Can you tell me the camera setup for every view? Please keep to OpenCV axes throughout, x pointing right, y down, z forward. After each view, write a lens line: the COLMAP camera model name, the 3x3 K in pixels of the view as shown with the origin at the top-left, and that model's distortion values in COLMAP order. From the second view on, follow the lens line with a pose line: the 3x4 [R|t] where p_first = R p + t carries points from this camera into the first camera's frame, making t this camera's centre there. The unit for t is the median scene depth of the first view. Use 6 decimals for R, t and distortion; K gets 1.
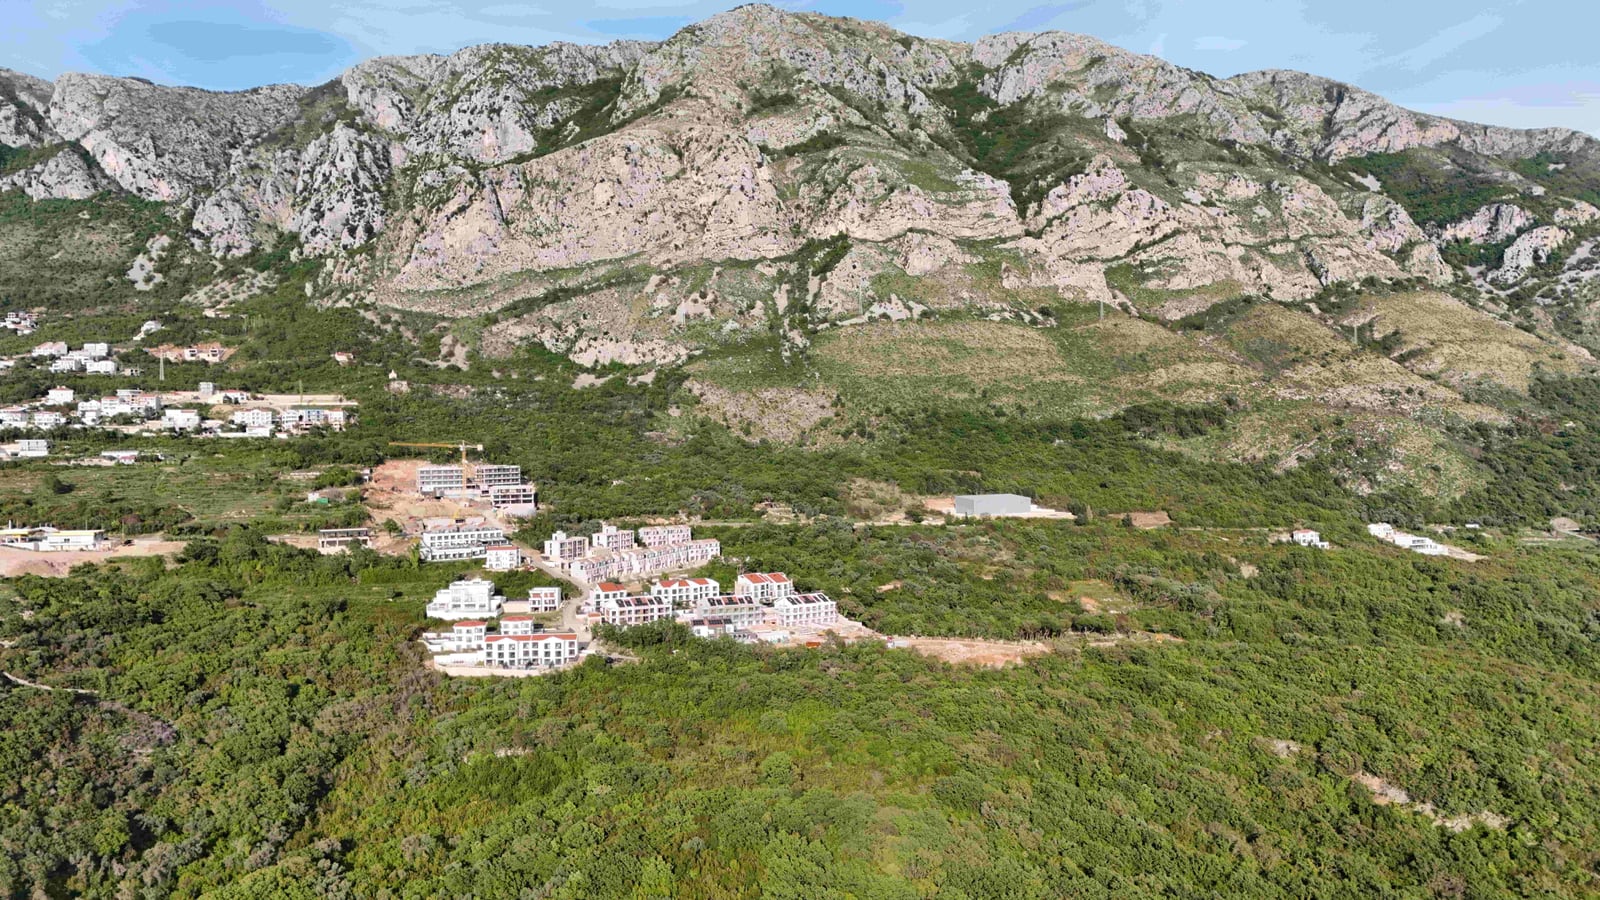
lens RADIAL K [[1169.3, 0, 800.0], [0, 1169.3, 450.0], [0, 0, 1]] dist [0.092655, -0.101599]
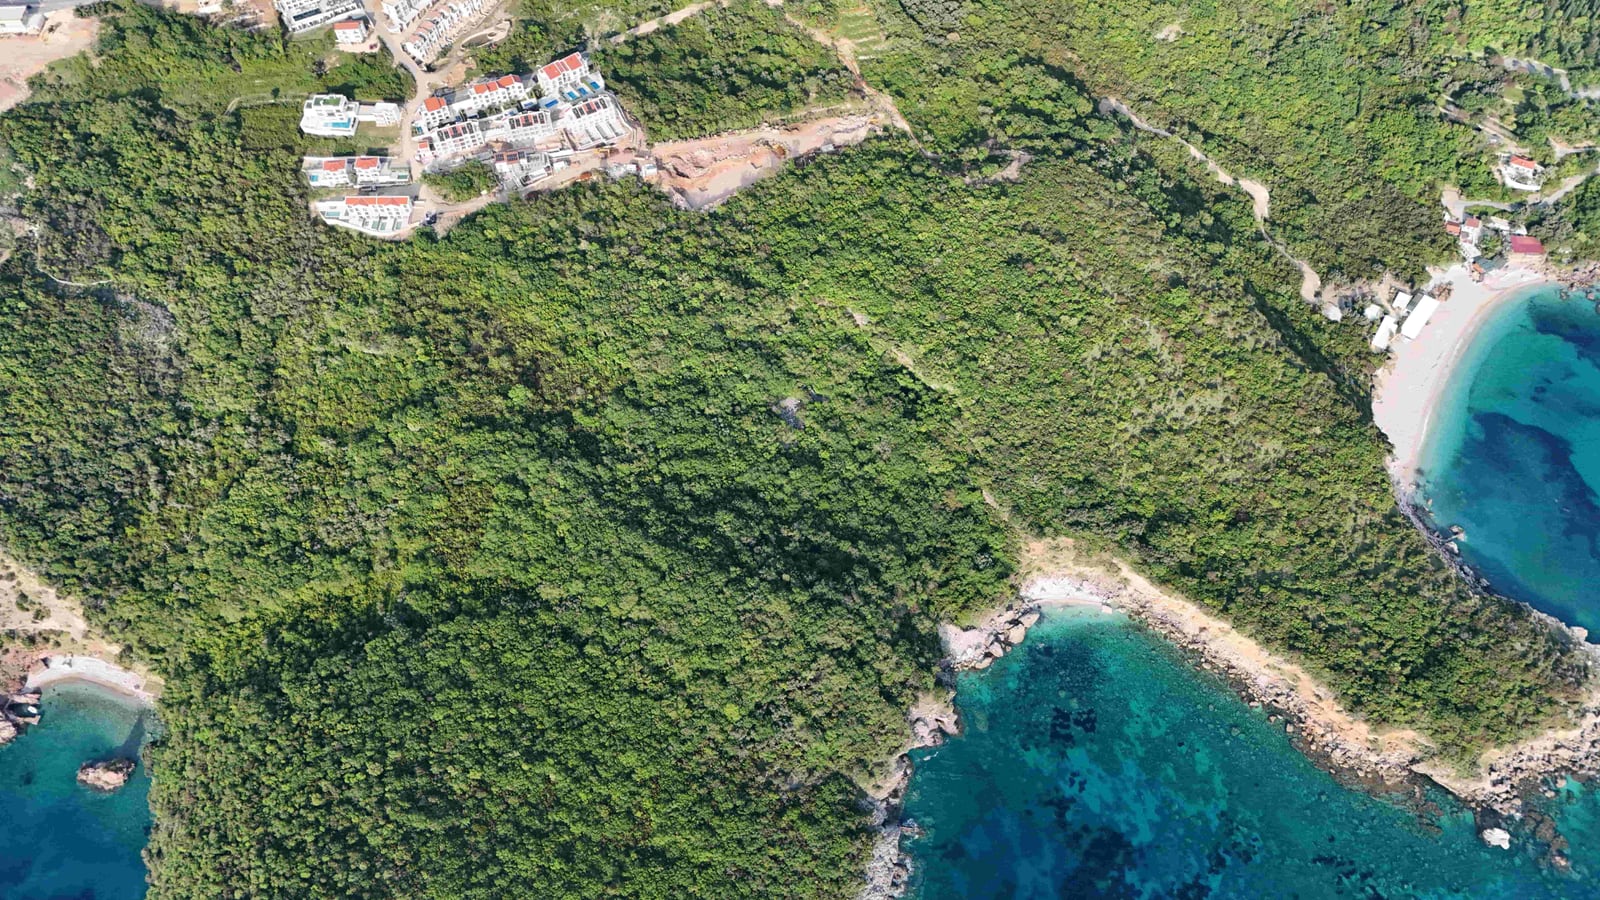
lens RADIAL K [[1172.7, 0, 800.0], [0, 1172.7, 448.0], [0, 0, 1]] dist [0.080071, -0.075723]
pose [[0.997863, 0.047651, -0.044708, 0.142883], [0.010248, 0.561624, 0.827329, -0.336223], [0.064532, -0.826019, 0.559935, -0.010909]]
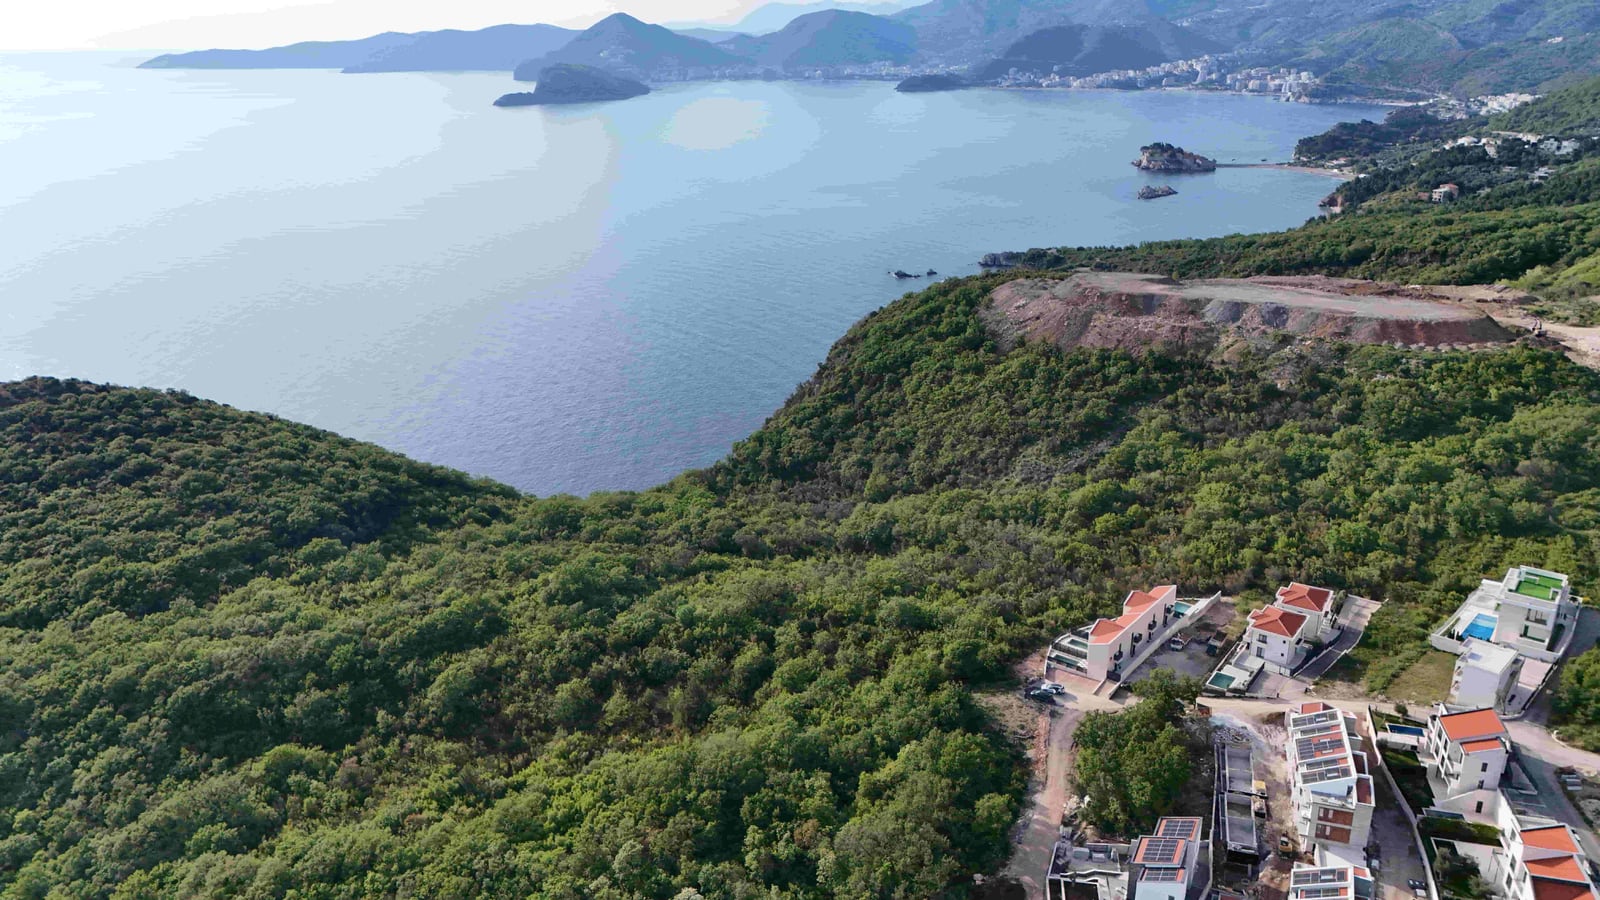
lens RADIAL K [[1172.7, 0, 800.0], [0, 1172.7, 448.0], [0, 0, 1]] dist [0.080071, -0.075723]
pose [[-0.669309, 0.250159, -0.699604, 0.097488], [-0.005320, 0.939976, 0.341198, -0.040924], [0.742965, 0.232089, -0.627804, 0.472964]]
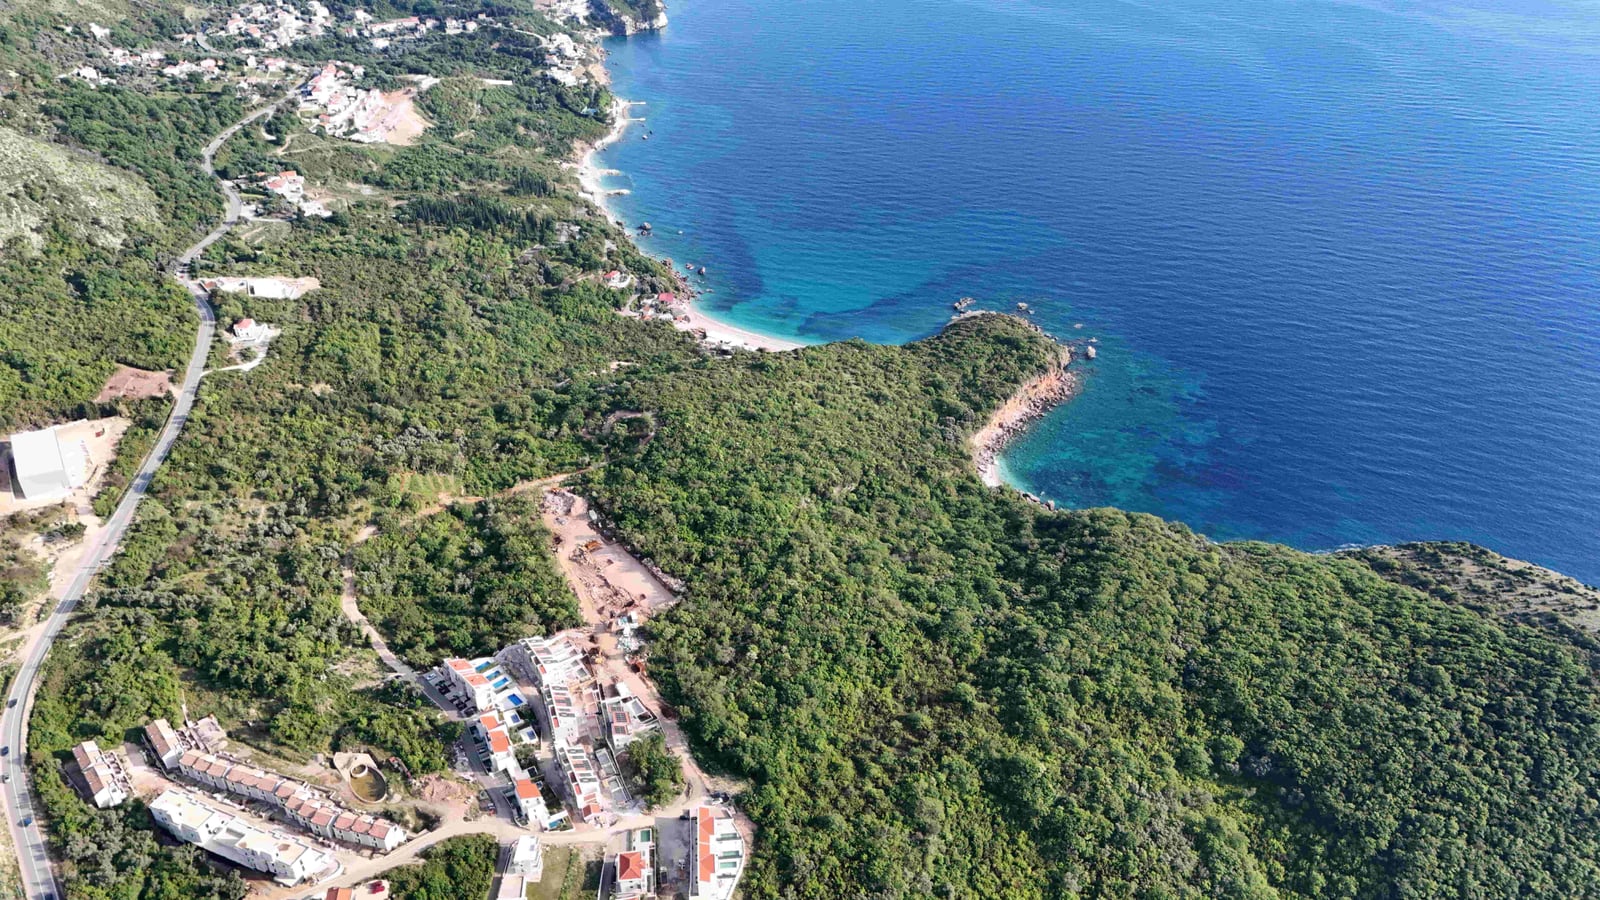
lens RADIAL K [[1172.7, 0, 800.0], [0, 1172.7, 448.0], [0, 0, 1]] dist [0.080071, -0.075723]
pose [[-0.018384, -0.520121, 0.853895, -0.348786], [0.022962, 0.853594, 0.520432, -0.245093], [-0.999567, 0.029175, -0.003750, 0.355591]]
